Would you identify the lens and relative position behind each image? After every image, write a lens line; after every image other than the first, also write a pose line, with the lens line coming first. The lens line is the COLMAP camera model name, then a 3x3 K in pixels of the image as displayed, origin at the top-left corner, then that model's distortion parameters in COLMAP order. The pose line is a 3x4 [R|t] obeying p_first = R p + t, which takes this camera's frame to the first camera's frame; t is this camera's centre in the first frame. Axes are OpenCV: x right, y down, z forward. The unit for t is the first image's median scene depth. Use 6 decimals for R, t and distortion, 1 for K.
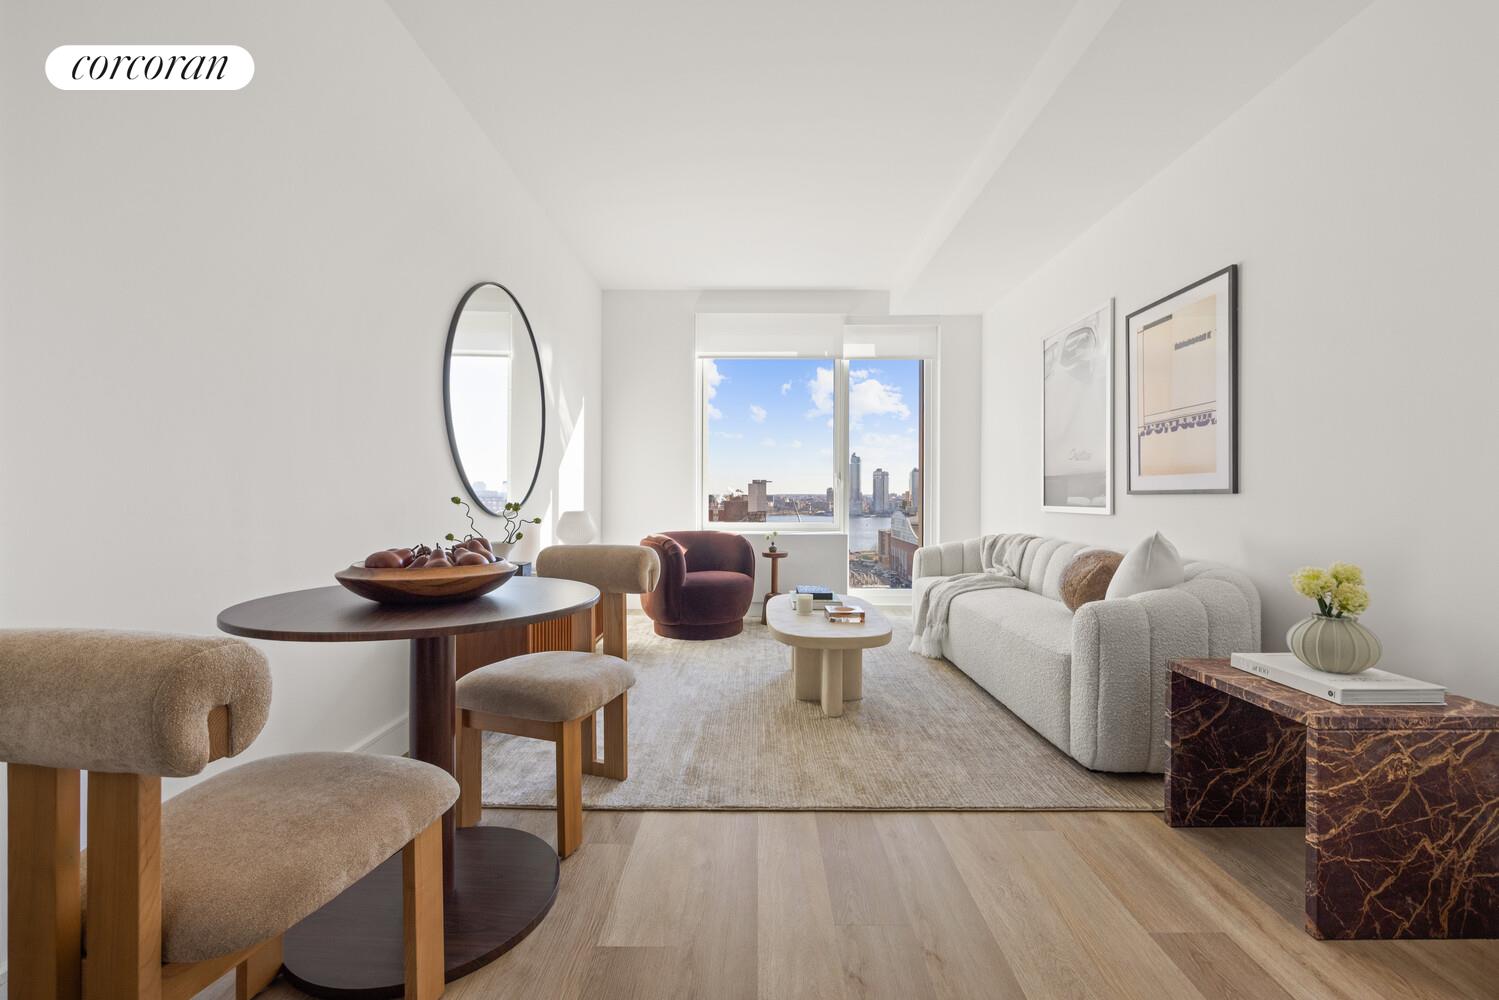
lens RADIAL K [[629.0, 0, 744.8], [0, 629.0, 497.2], [0, 0, 1]] dist [-0.005072, -0.000507]
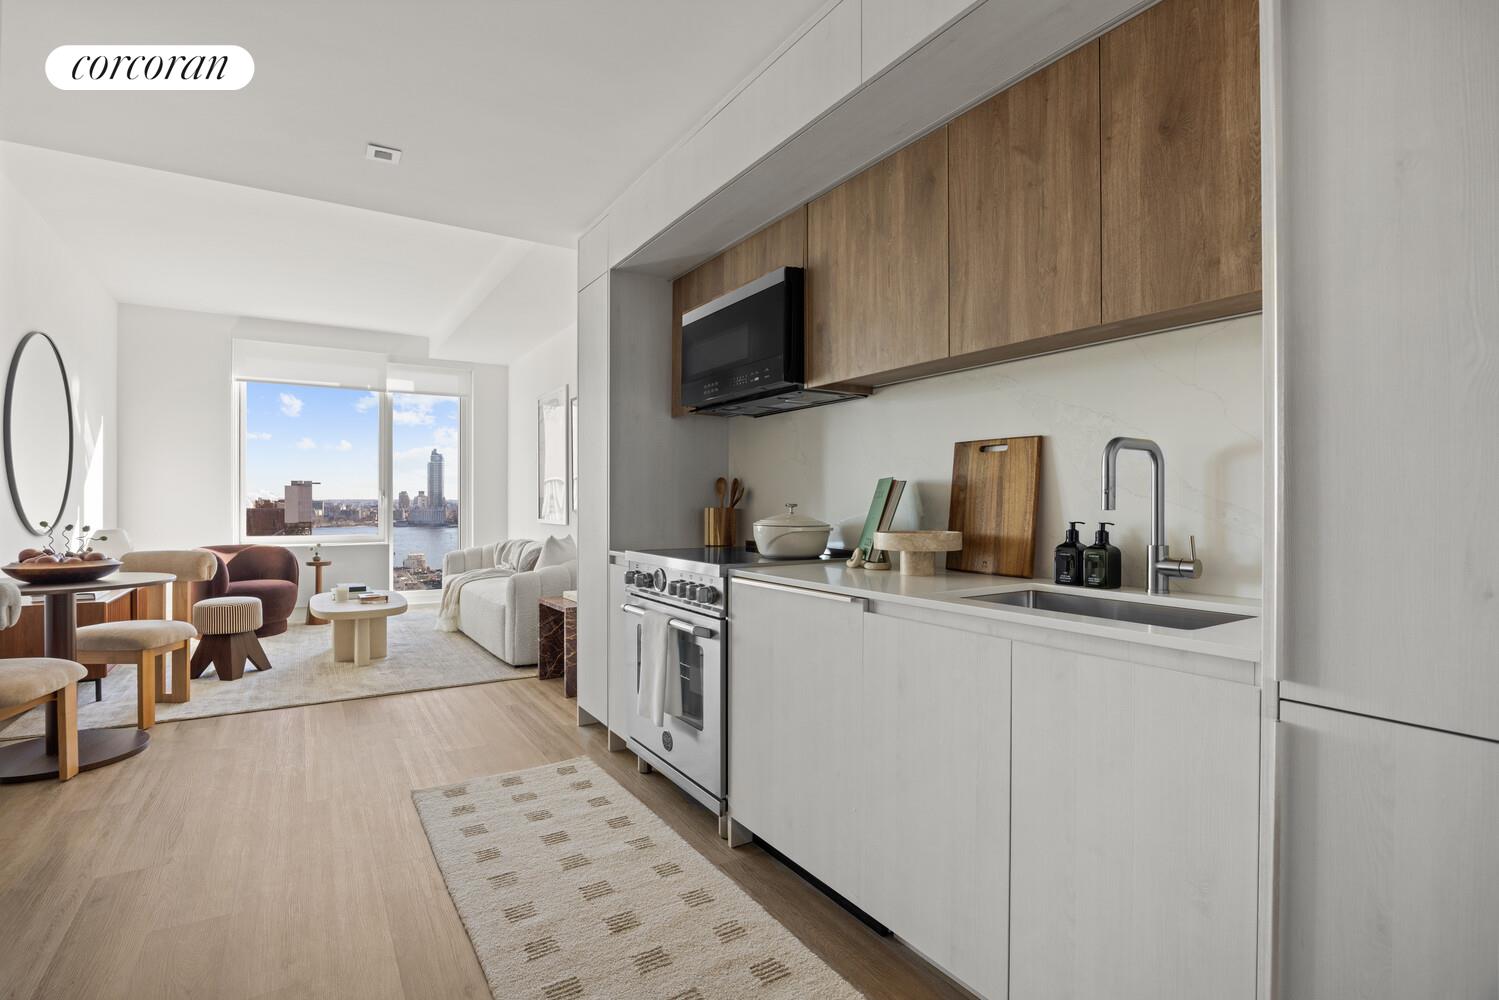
lens RADIAL K [[739.4, 0, 742.4], [0, 739.4, 507.1], [0, 0, 1]] dist [-0.010795, 0.000171]
pose [[0.846063, -0.004407, 0.533065, -0.016857], [0.000669, 0.999974, 0.007205, -0.023875], [-0.533083, -0.005739, 0.846044, -0.641936]]
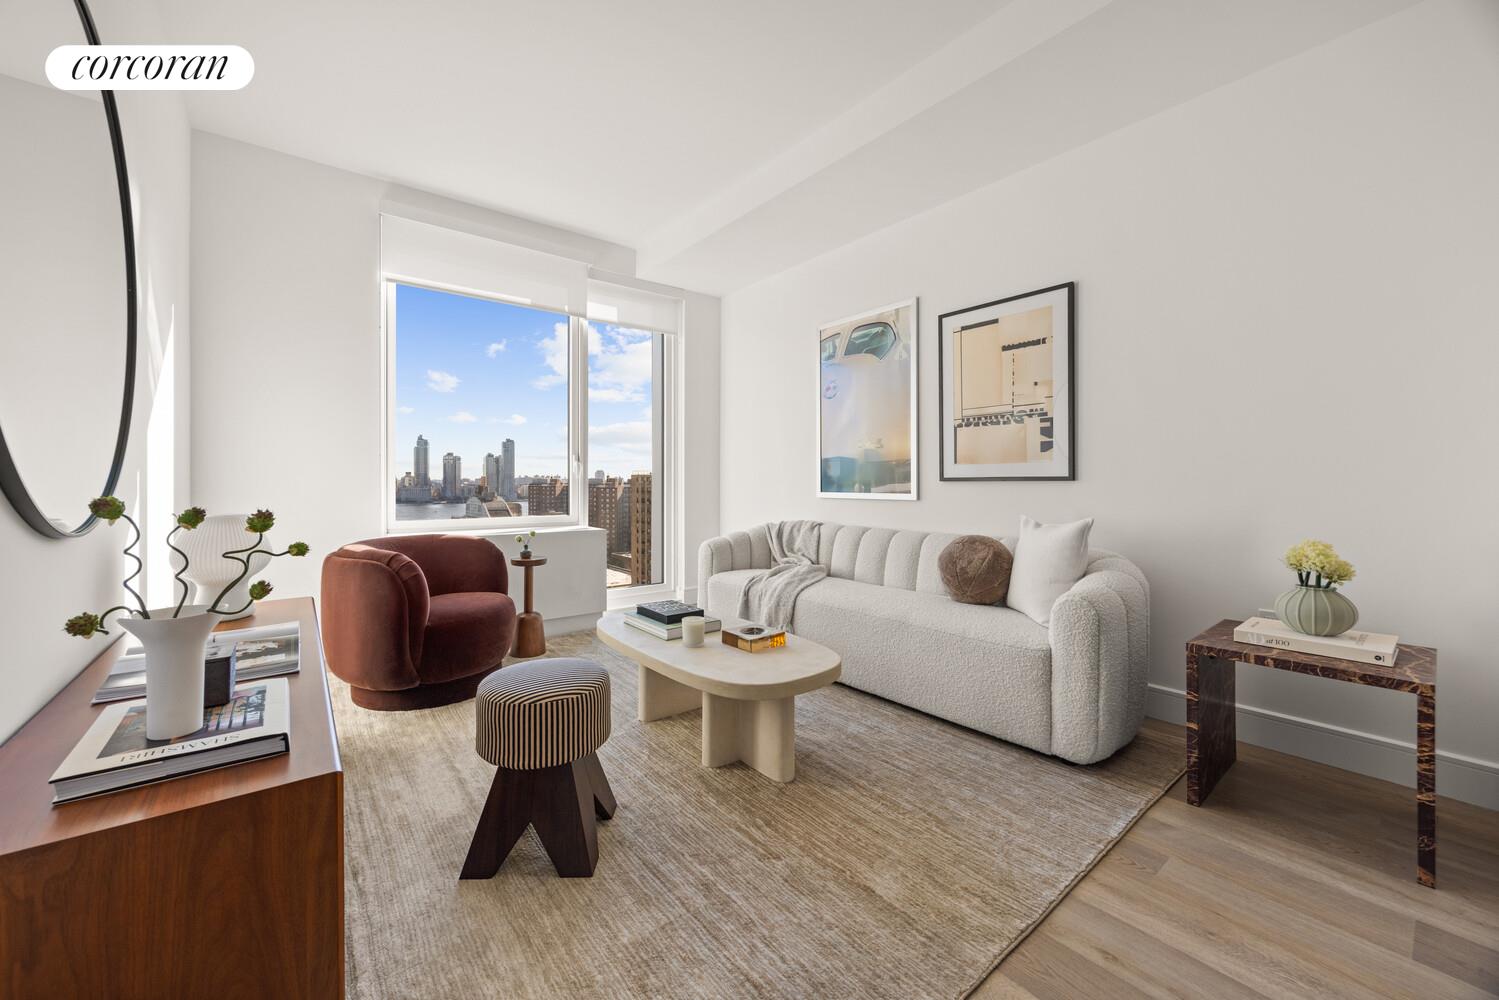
lens RADIAL K [[591.0, 0, 743.8], [0, 591.0, 485.9], [0, 0, 1]] dist [-0.003464, -0.000392]
pose [[0.773143, -0.007359, 0.634189, -0.234857], [0.003311, 0.999966, 0.007567, -0.004124], [-0.634223, -0.003751, 0.773141, 0.340420]]
